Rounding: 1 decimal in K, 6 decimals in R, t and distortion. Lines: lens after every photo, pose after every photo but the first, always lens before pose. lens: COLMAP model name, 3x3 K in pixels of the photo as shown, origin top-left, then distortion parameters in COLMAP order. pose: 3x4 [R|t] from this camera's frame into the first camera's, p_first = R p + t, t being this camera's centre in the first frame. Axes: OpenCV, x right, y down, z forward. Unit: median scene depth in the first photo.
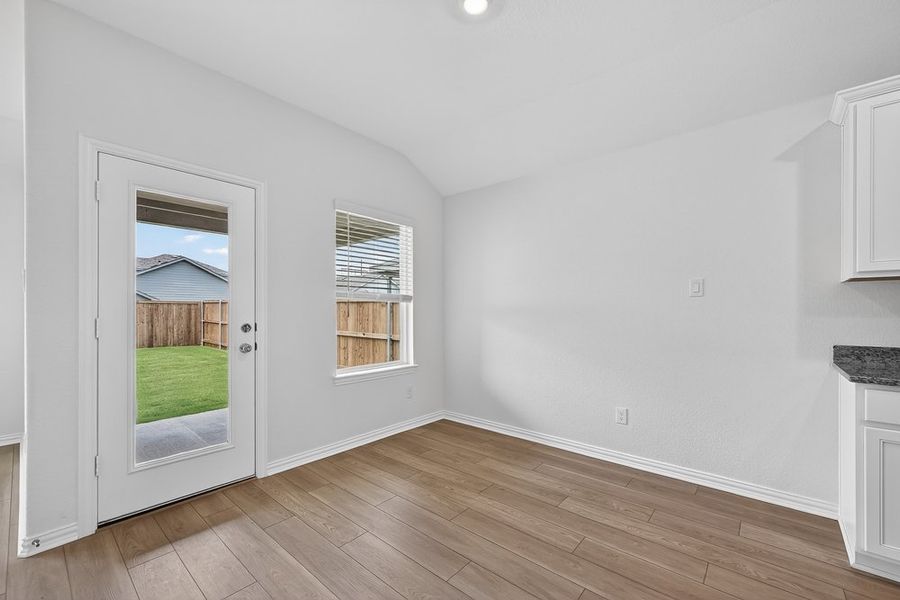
lens RADIAL K [[377.0, 0, 453.6], [0, 377.0, 308.0], [0, 0, 1]] dist [0.007775, 0.000474]
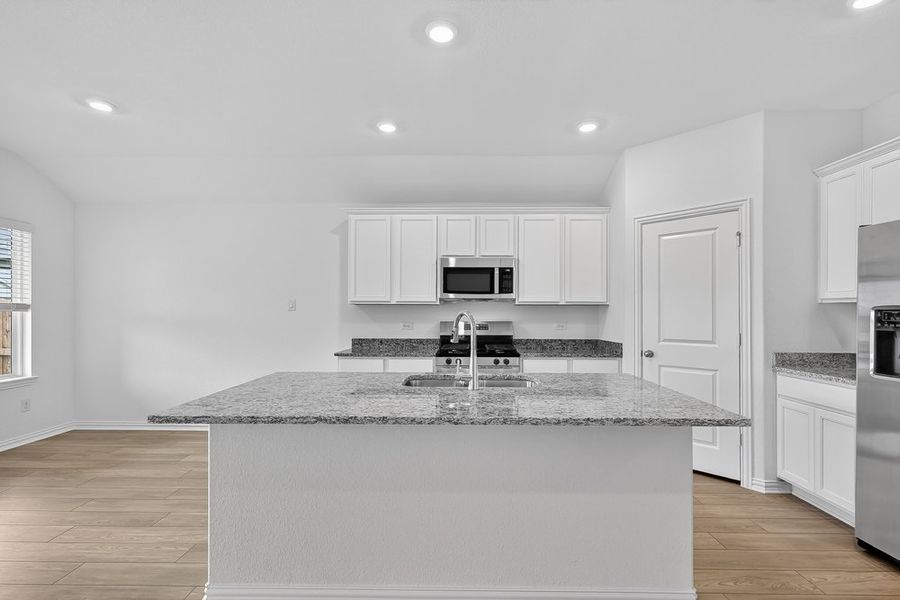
lens RADIAL K [[422.9, 0, 450.3], [0, 422.9, 310.5], [0, 0, 1]] dist [0.002436, -0.001087]
pose [[0.771213, 0.004566, 0.636560, 0.038328], [-0.006948, 0.999975, 0.001246, -0.033508], [-0.636539, -0.005384, 0.771226, -0.666180]]
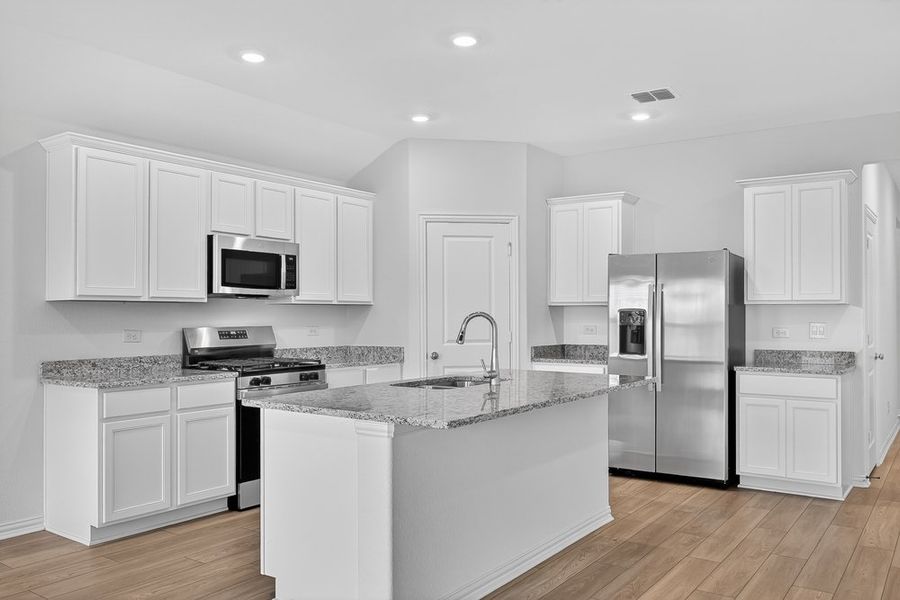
lens RADIAL K [[734.3, 0, 446.7], [0, 734.3, 304.8], [0, 0, 1]] dist [-0.005092, 0.003759]
pose [[-0.093270, 0.011768, 0.995571, -0.804130], [-0.006602, 0.999901, -0.012437, -0.029197], [-0.995619, -0.007732, -0.093184, 0.068369]]
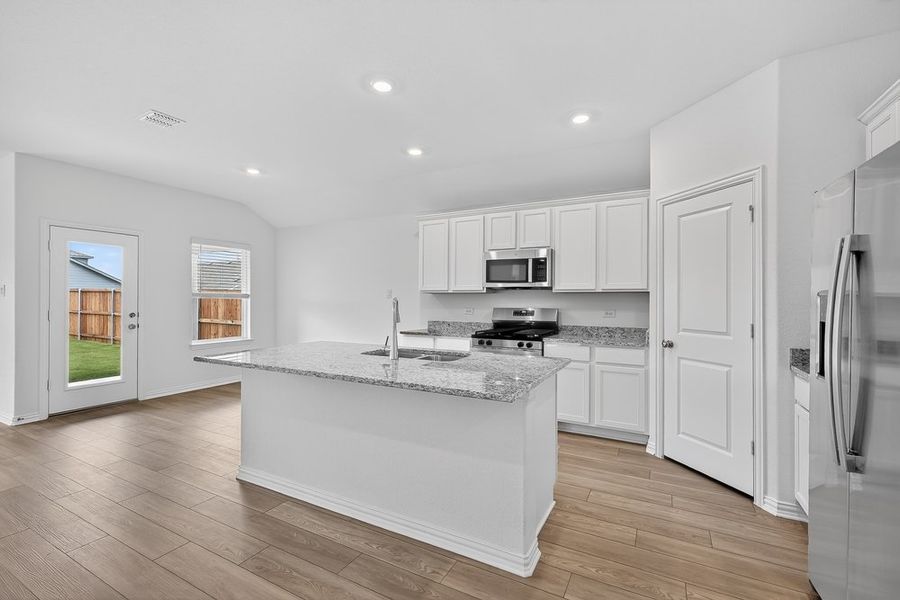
lens RADIAL K [[395.5, 0, 448.3], [0, 395.5, 298.2], [0, 0, 1]] dist [0.002728, 0.001028]
pose [[0.977894, 0.003699, 0.209067, 0.456365], [-0.004695, 0.999980, 0.004264, -0.036618], [-0.209047, -0.005152, 0.977892, -1.004820]]
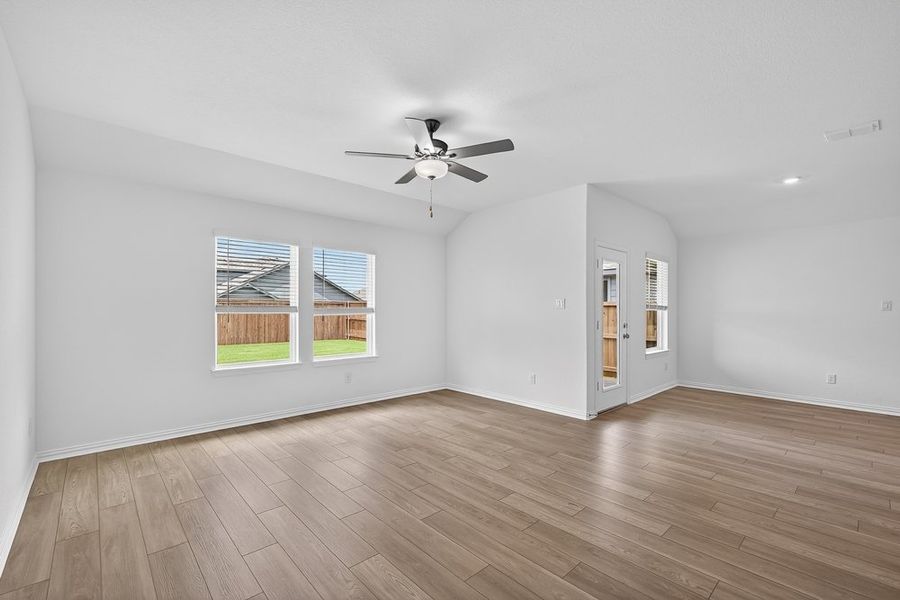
lens RADIAL K [[395.5, 0, 450.1], [0, 395.5, 303.6], [0, 0, 1]] dist [0.002728, 0.001028]
pose [[0.994695, 0.003859, -0.102792, -1.099468], [-0.004798, 0.999949, -0.008886, -0.031784], [0.102753, 0.009332, 0.994663, -0.982919]]
